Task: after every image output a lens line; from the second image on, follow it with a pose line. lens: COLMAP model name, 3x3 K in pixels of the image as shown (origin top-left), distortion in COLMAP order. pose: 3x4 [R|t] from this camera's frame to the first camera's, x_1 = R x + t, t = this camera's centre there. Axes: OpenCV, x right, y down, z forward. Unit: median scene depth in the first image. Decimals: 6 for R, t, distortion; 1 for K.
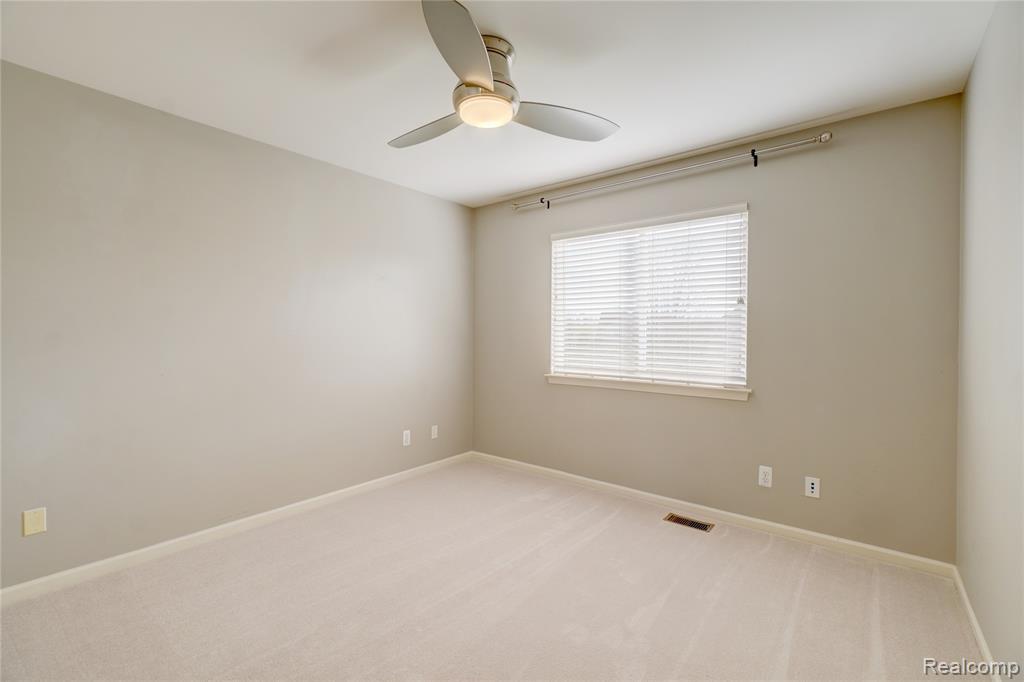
lens RADIAL K [[556.9, 0, 512.1], [0, 556.9, 338.3], [0, 0, 1]] dist [0.001795, -0.000061]
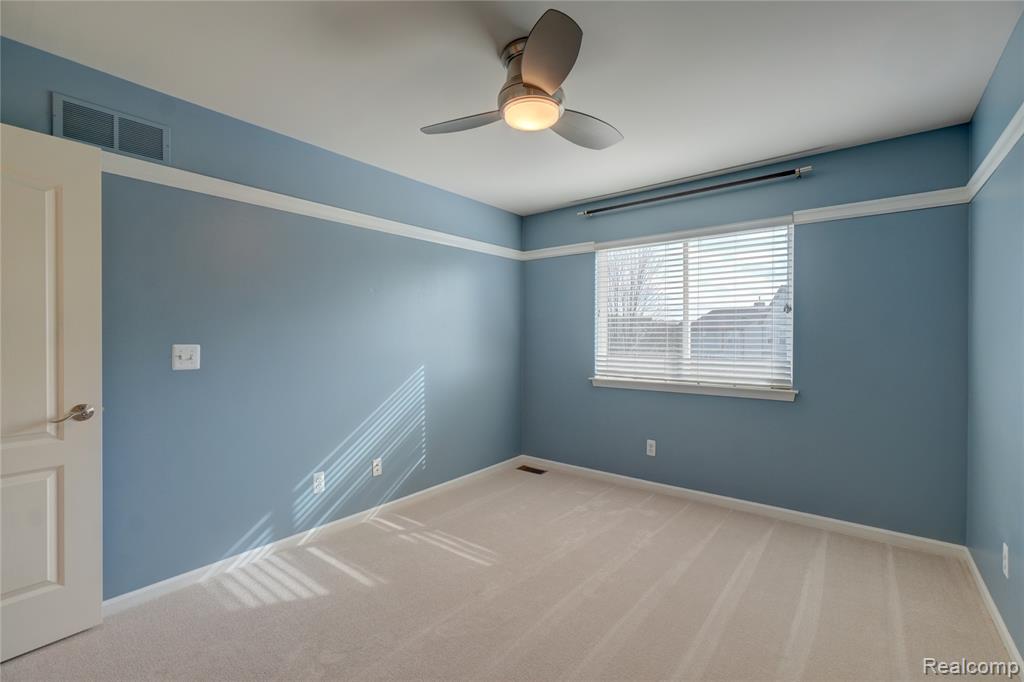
lens RADIAL K [[445.2, 0, 510.2], [0, 445.2, 339.8], [0, 0, 1]] dist [0.000189, 0.000241]
pose [[0.992652, -0.002051, 0.120988, -0.202897], [0.002829, 0.999976, -0.006256, -0.002490], [-0.120972, 0.006552, 0.992634, 0.205677]]
